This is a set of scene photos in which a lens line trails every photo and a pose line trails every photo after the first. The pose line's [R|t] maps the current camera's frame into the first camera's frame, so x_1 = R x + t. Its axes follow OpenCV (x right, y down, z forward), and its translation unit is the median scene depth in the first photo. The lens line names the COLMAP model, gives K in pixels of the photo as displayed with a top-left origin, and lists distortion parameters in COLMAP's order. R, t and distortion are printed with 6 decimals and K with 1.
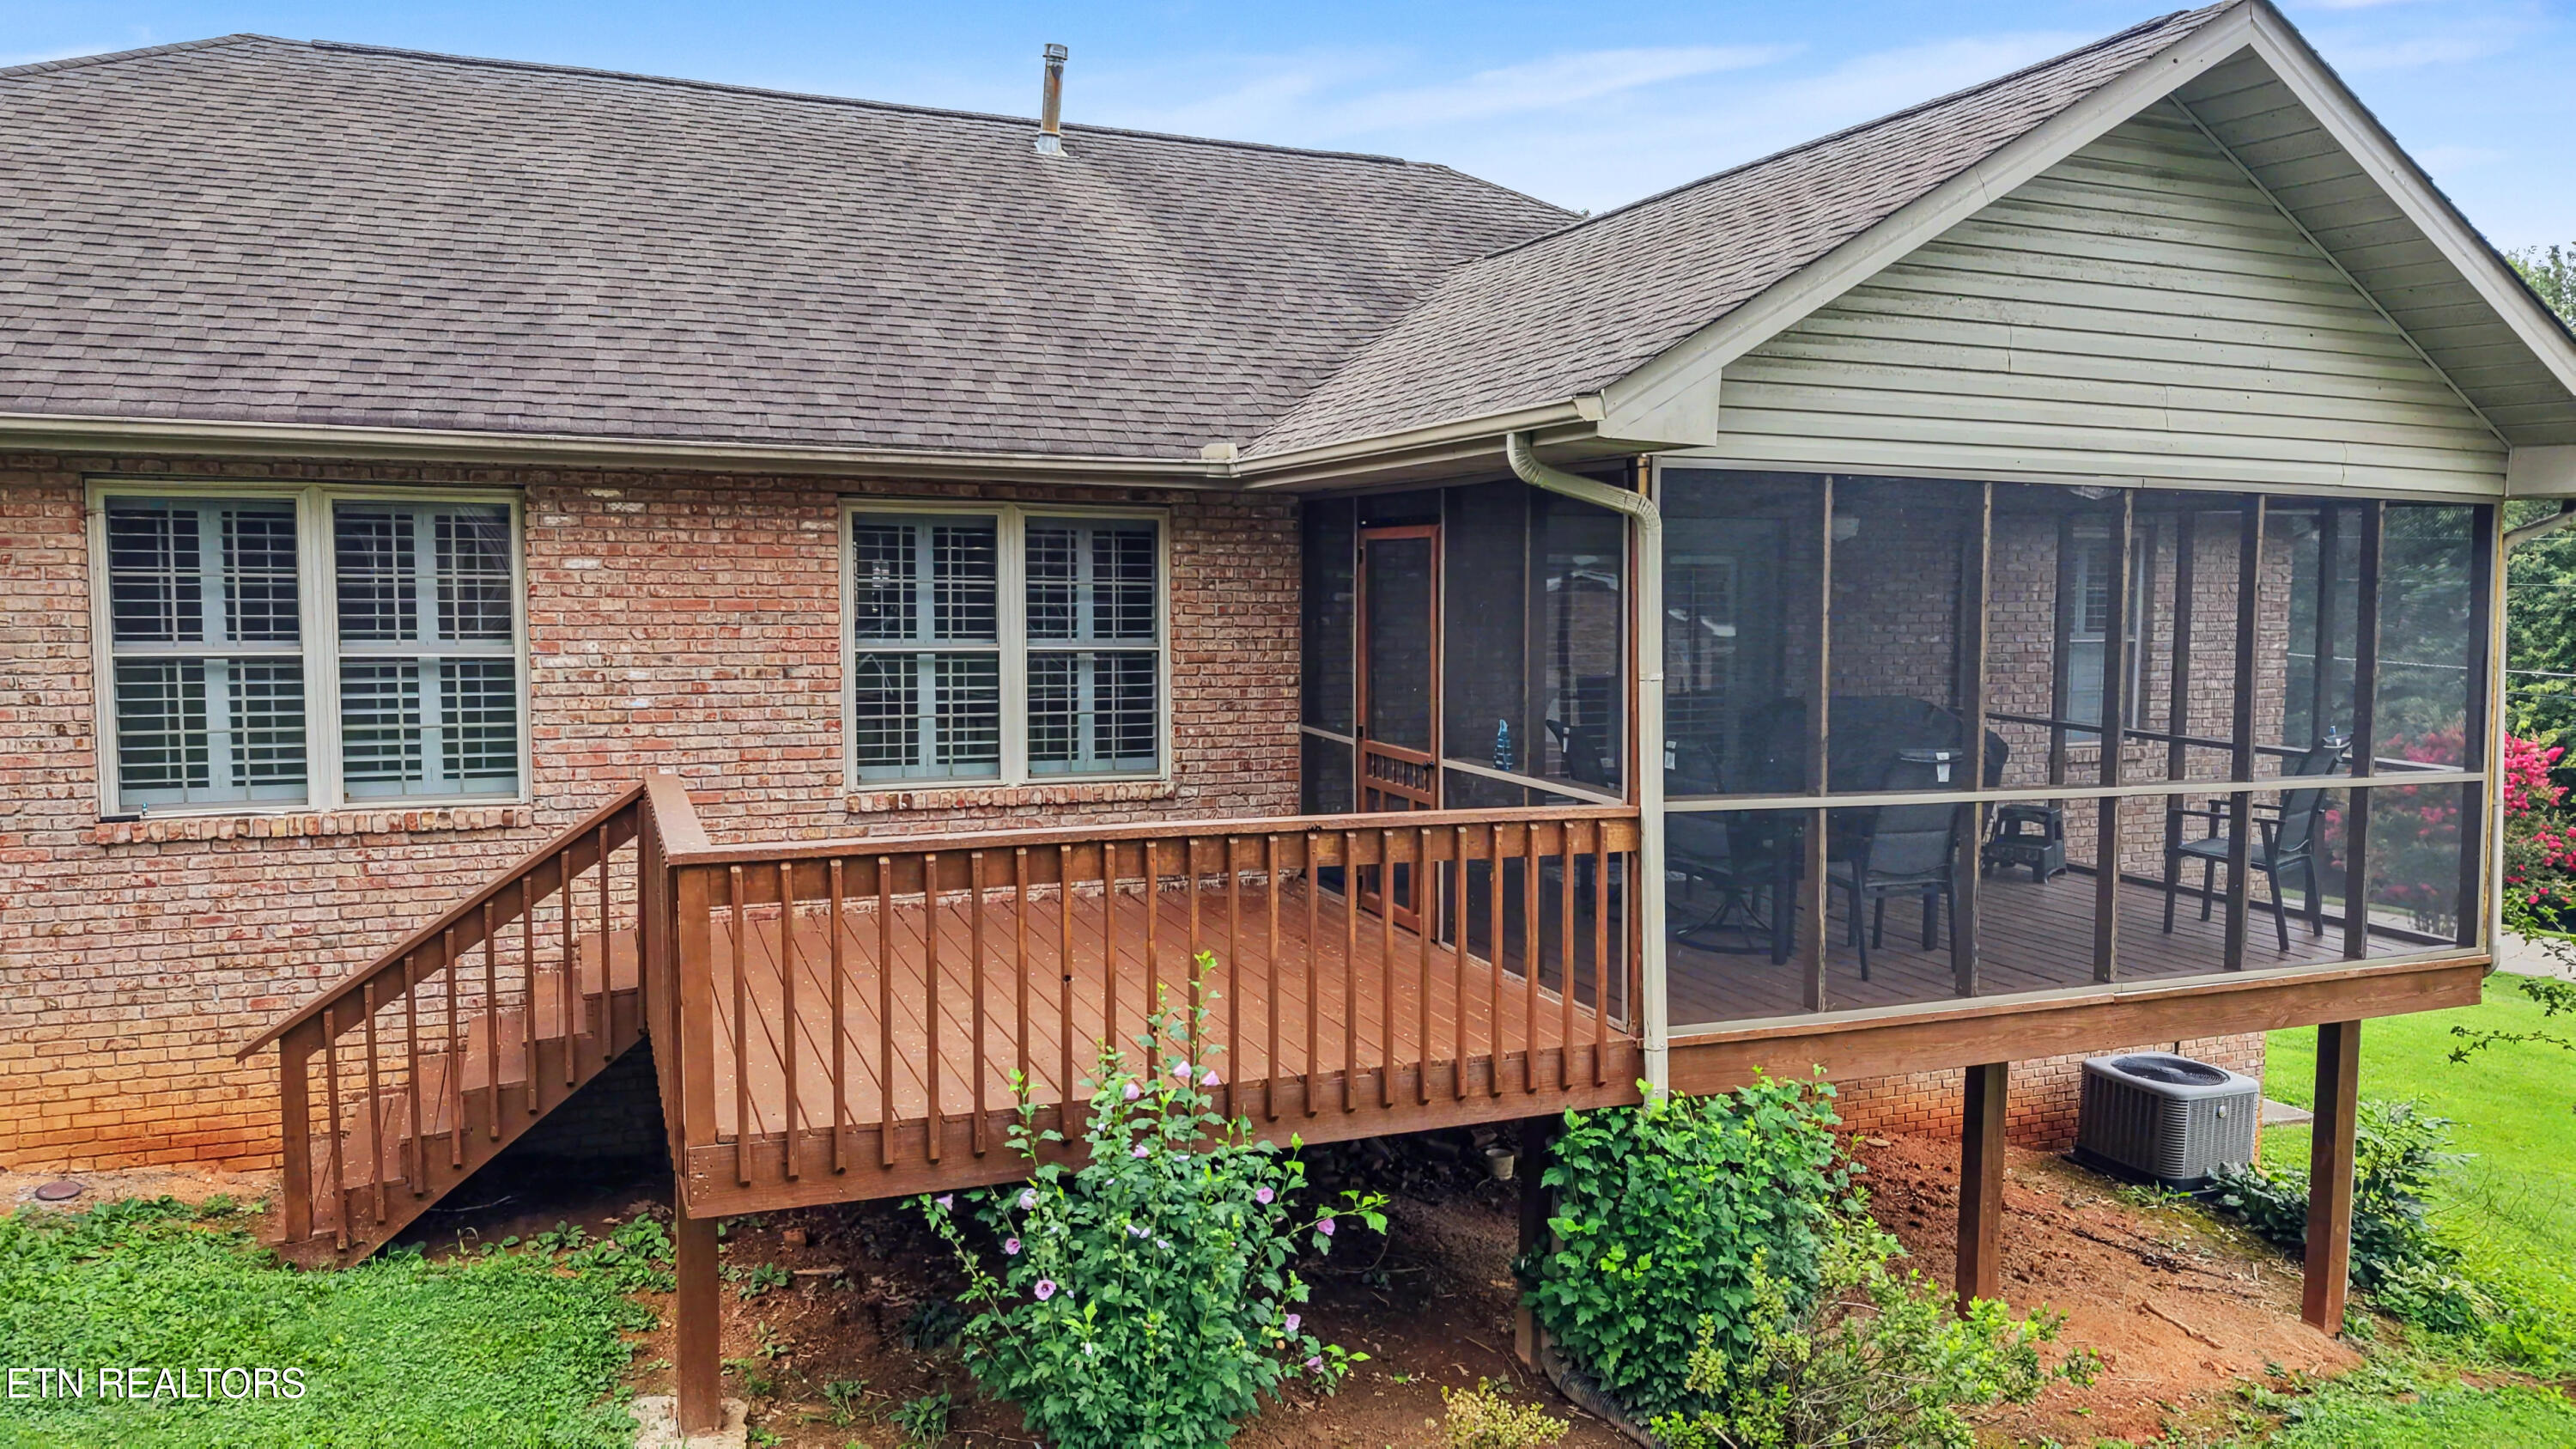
lens RADIAL K [[1756.7, 0, 1302.8], [0, 1756.7, 694.5], [0, 0, 1]] dist [0.060955, -0.076224]
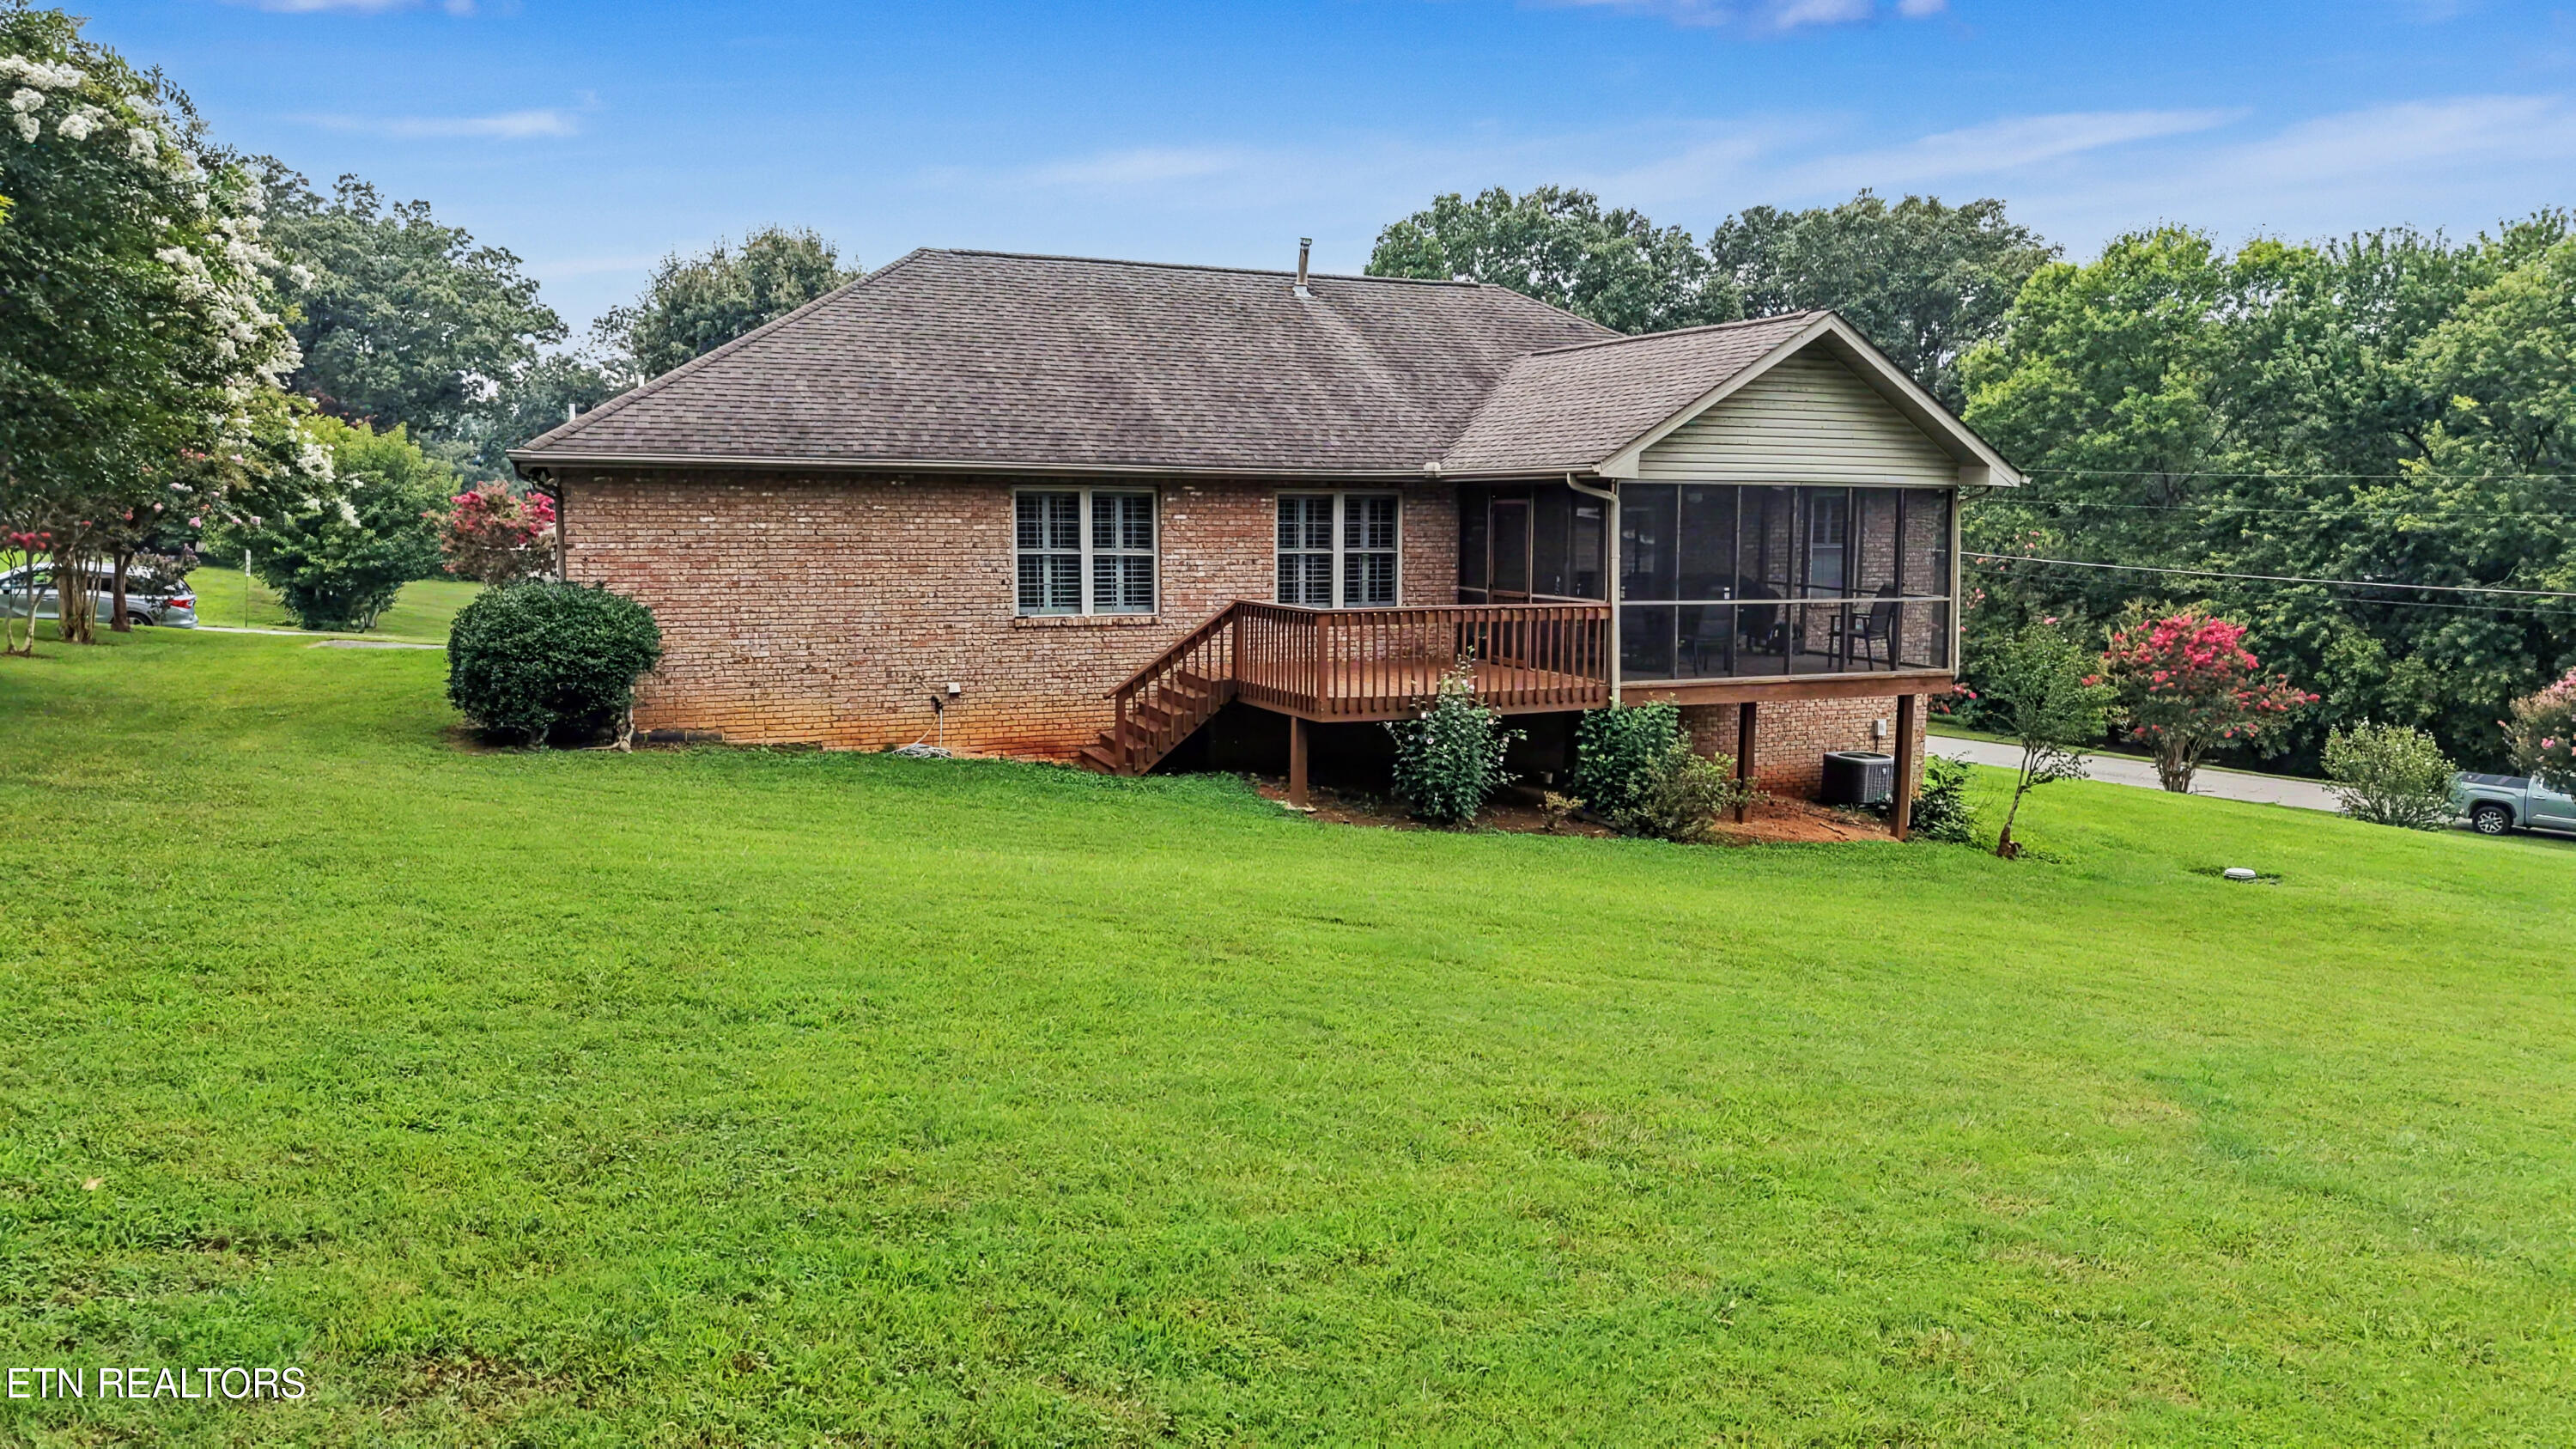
lens RADIAL K [[1725.0, 0, 1288.0], [0, 1725.0, 724.5], [0, 0, 1]] dist [0.057389, -0.070287]
pose [[0.999930, -0.005593, 0.010399, -0.295505], [0.004956, 0.998171, 0.060252, 0.072679], [-0.010717, -0.060197, 0.998129, -1.468772]]
